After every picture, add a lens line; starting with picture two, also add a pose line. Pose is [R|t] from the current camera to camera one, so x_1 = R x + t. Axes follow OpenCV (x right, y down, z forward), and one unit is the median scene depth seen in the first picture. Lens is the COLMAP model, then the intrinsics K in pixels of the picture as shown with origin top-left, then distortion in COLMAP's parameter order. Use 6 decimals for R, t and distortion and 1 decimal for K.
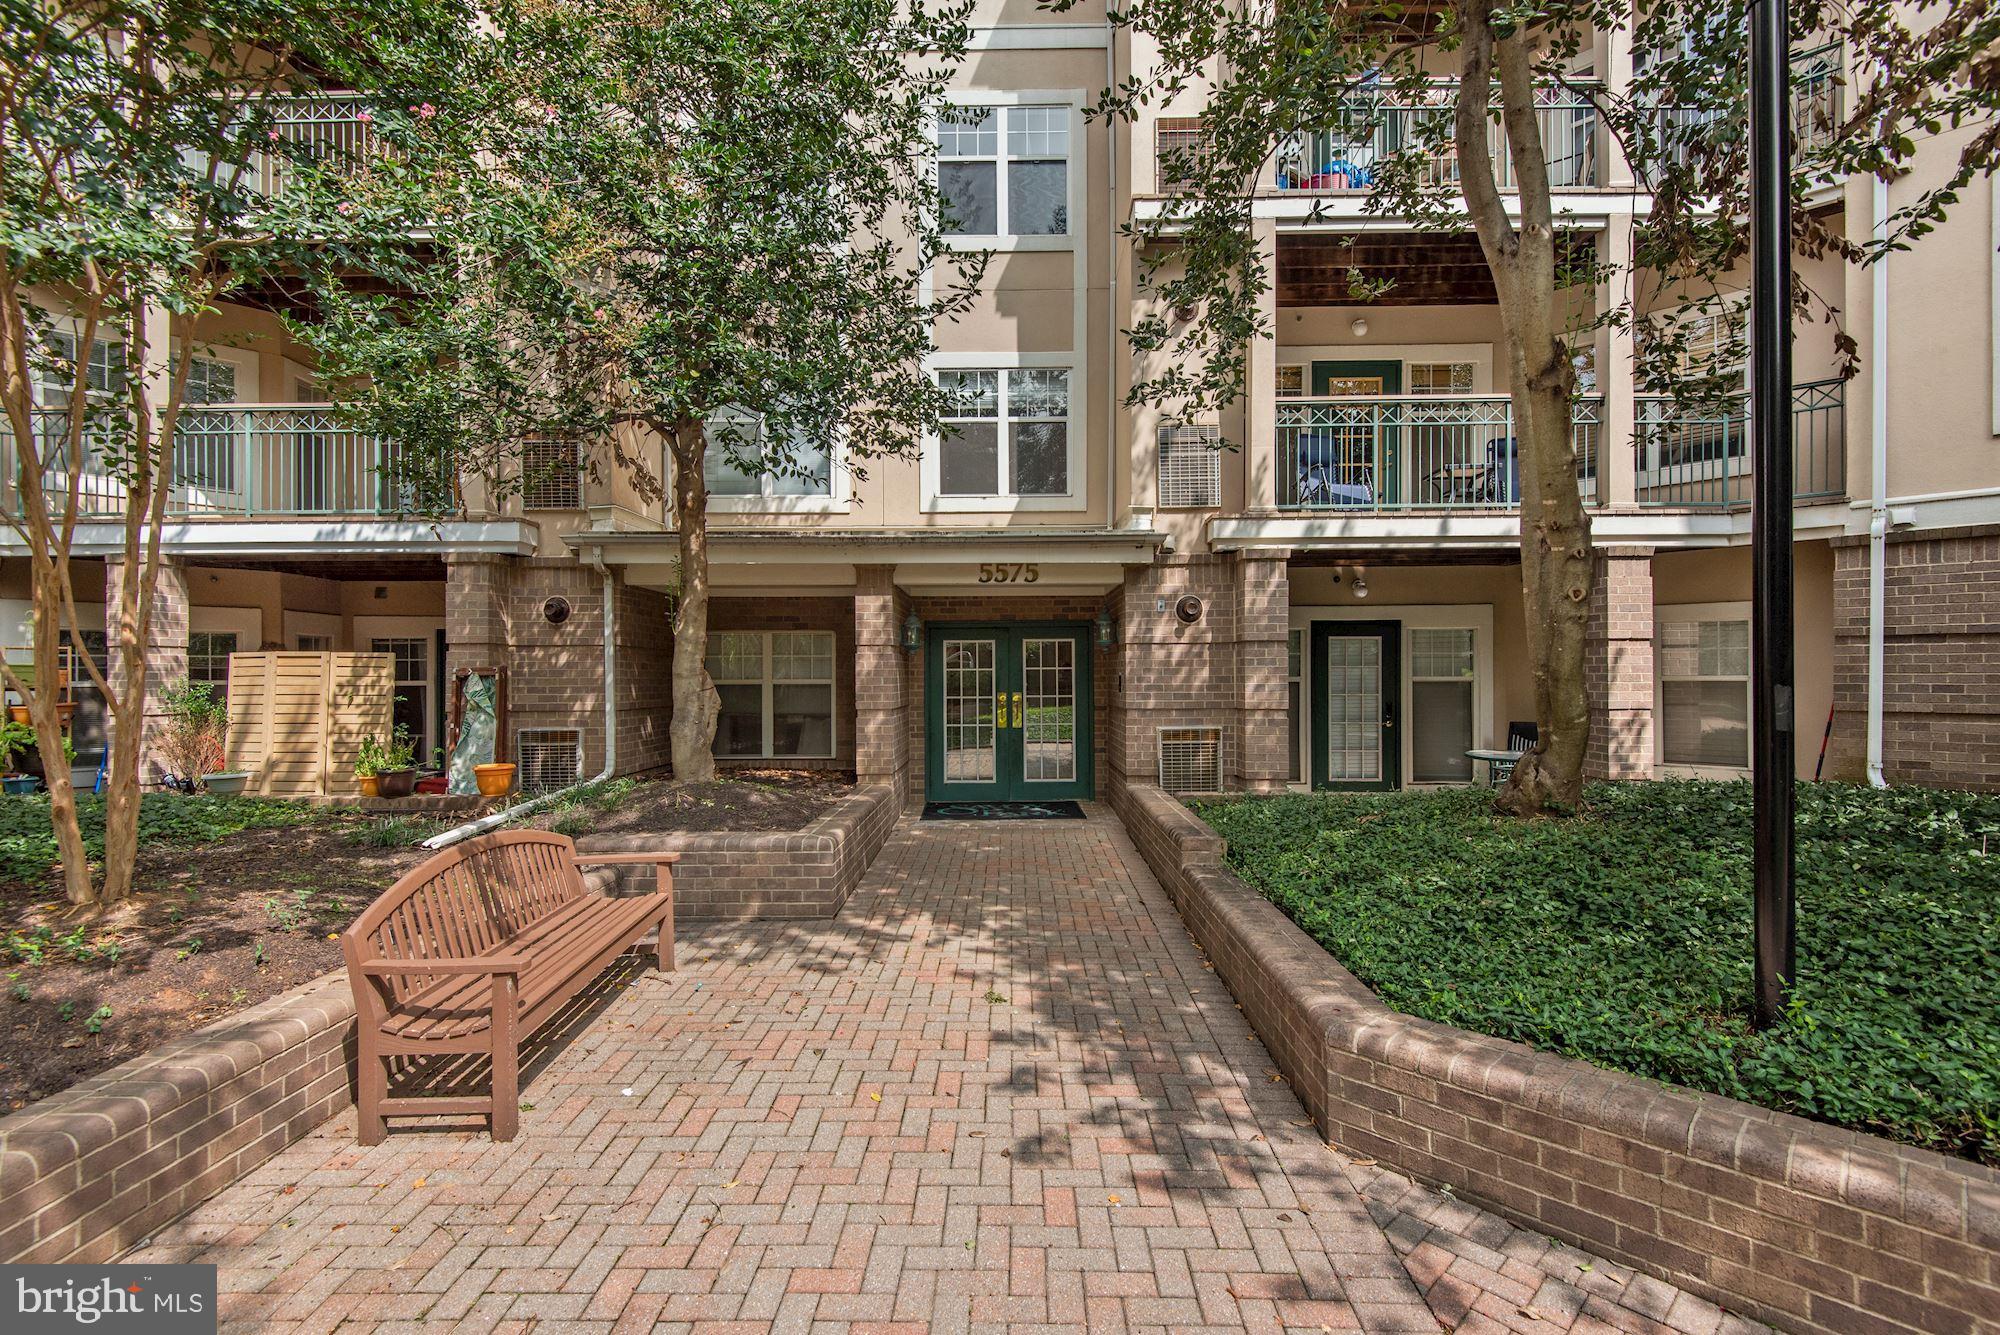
lens RADIAL K [[917.4, 0, 1003.9], [0, 917.4, 657.9], [0, 0, 1]] dist [0.037682, -0.021239]
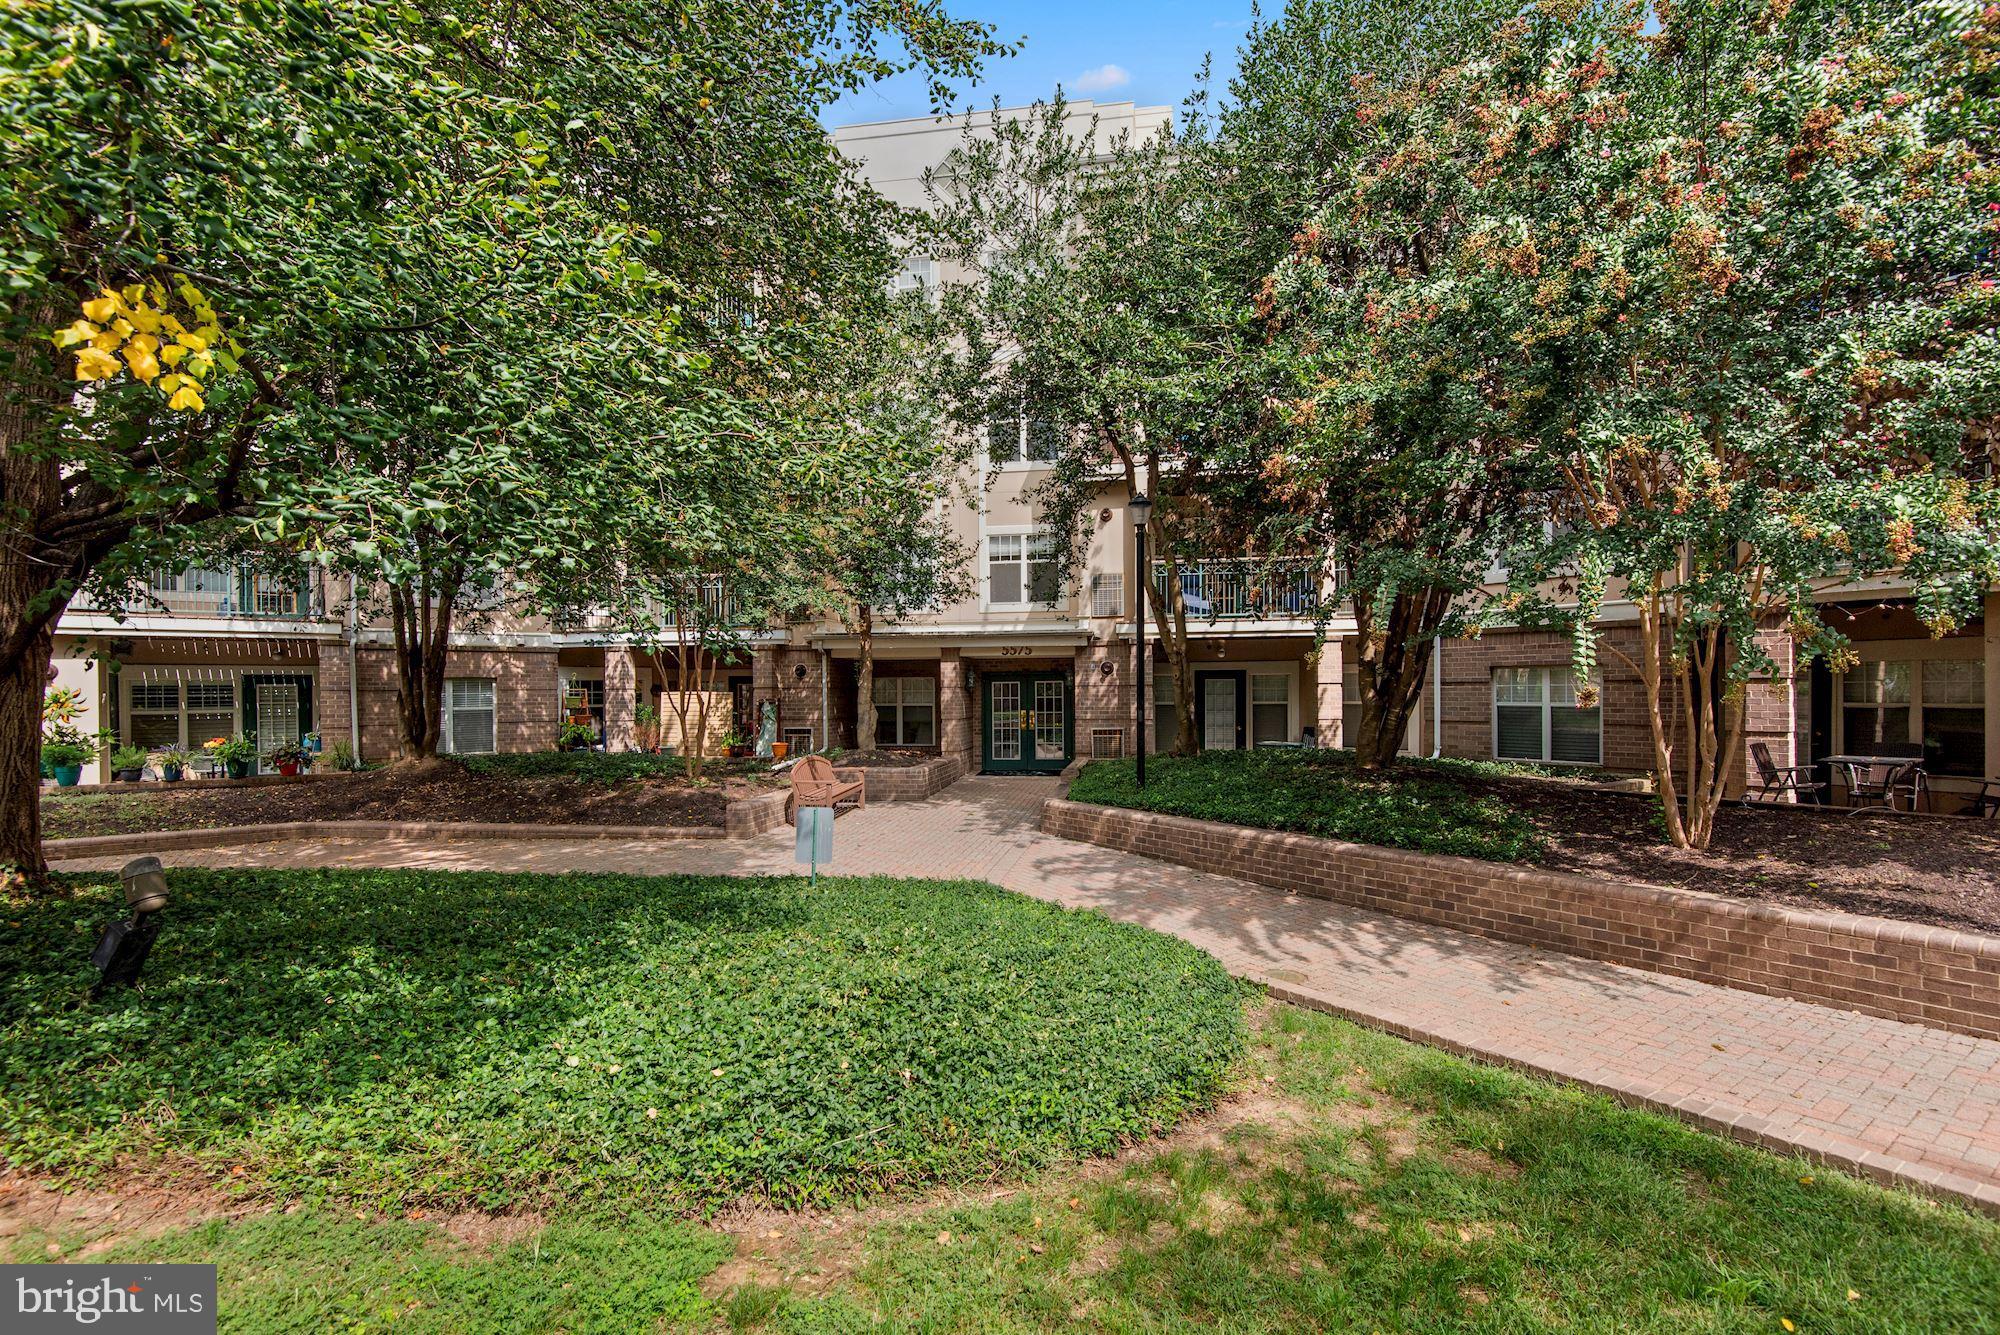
lens RADIAL K [[985.7, 0, 1000.0], [0, 985.7, 667.5], [0, 0, 1]] dist [0.046425, -0.027879]
pose [[0.987648, -0.006561, -0.156554, 0.312310], [0.005542, 0.999961, -0.006943, -0.042110], [0.156593, 0.005990, 0.987645, -1.144752]]
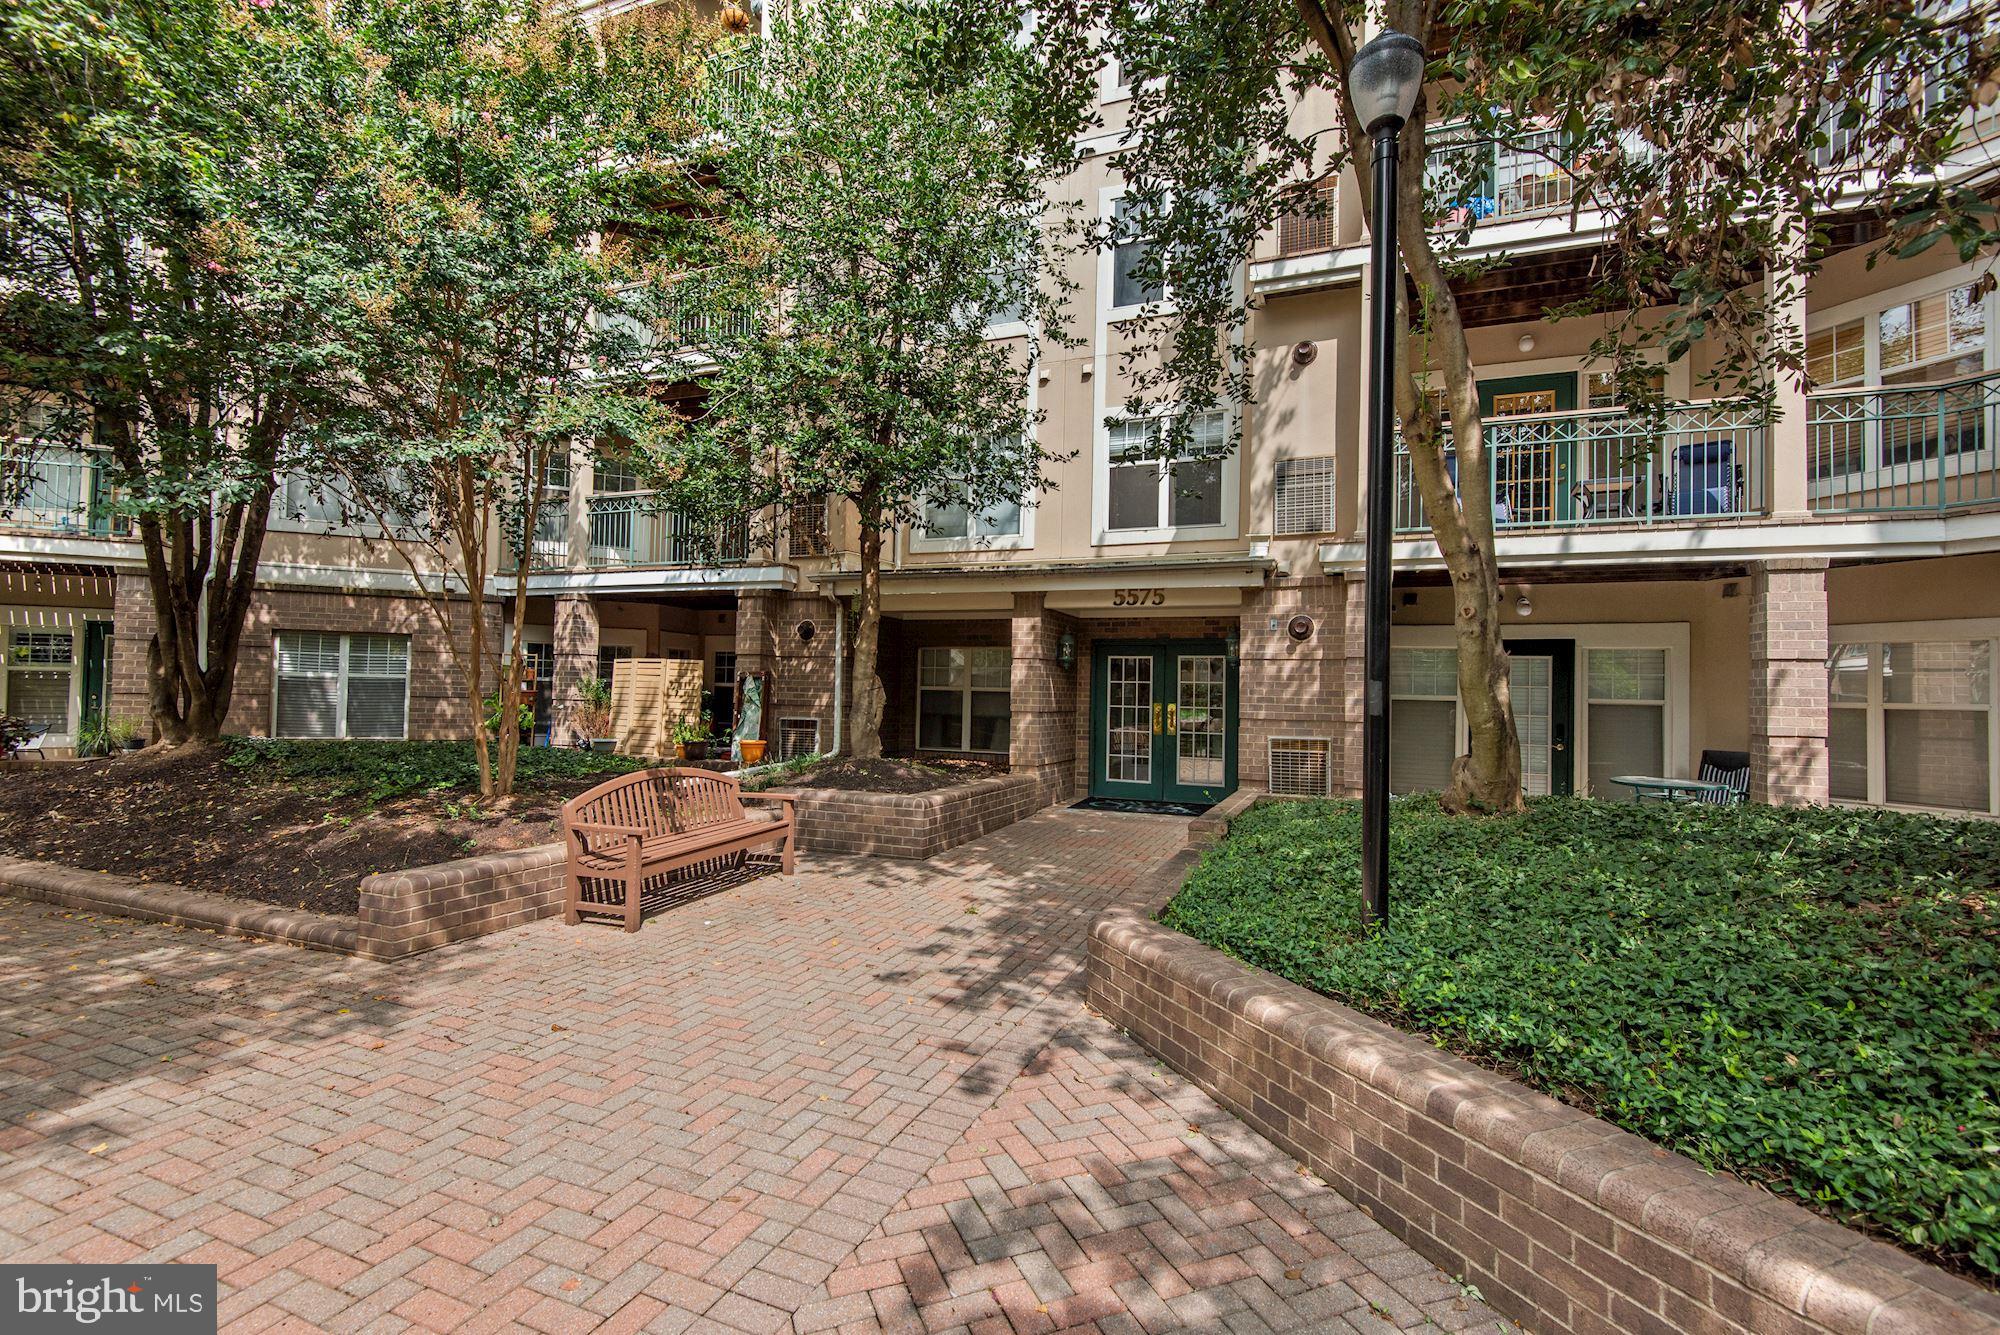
lens RADIAL K [[917.4, 0, 1003.9], [0, 917.4, 657.9], [0, 0, 1]] dist [0.037682, -0.021239]
pose [[0.928831, 0.009597, -0.370378, 0.285889], [-0.018608, 0.999611, -0.020765, 0.011239], [0.370035, 0.026180, 0.928649, -0.137710]]
